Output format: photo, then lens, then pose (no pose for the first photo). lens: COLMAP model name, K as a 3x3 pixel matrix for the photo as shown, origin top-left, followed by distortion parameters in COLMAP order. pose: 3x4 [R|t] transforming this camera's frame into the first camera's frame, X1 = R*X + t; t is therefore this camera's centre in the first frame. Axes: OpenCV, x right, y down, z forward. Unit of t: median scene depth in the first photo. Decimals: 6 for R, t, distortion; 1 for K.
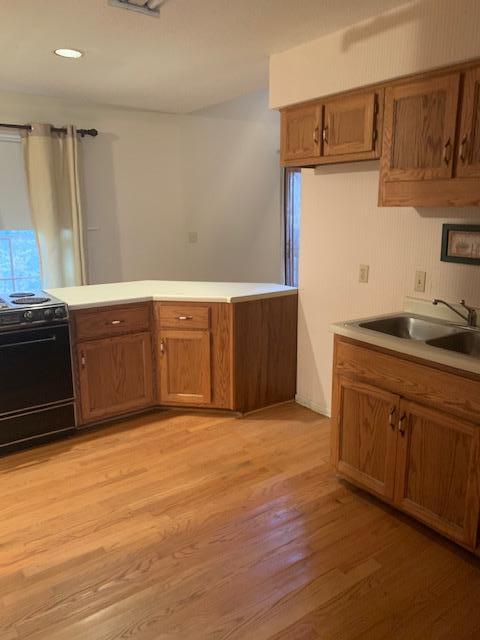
lens RADIAL K [[487.2, 0, 242.1], [0, 487.2, 318.3], [0, 0, 1]] dist [0.029870, -0.009464]
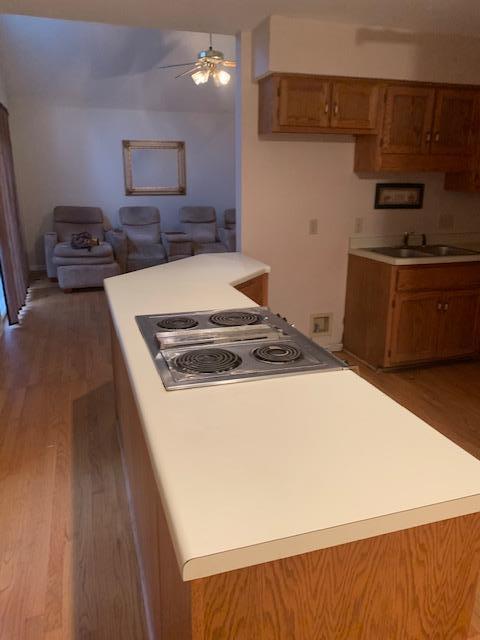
lens RADIAL K [[487.2, 0, 240.1], [0, 487.2, 321.3], [0, 0, 1]] dist [0.029870, -0.009464]
pose [[0.313334, -0.278648, 0.907842, -1.214559], [0.206655, 0.953080, 0.221208, -0.211425], [-0.926885, 0.118298, 0.356216, 0.916163]]
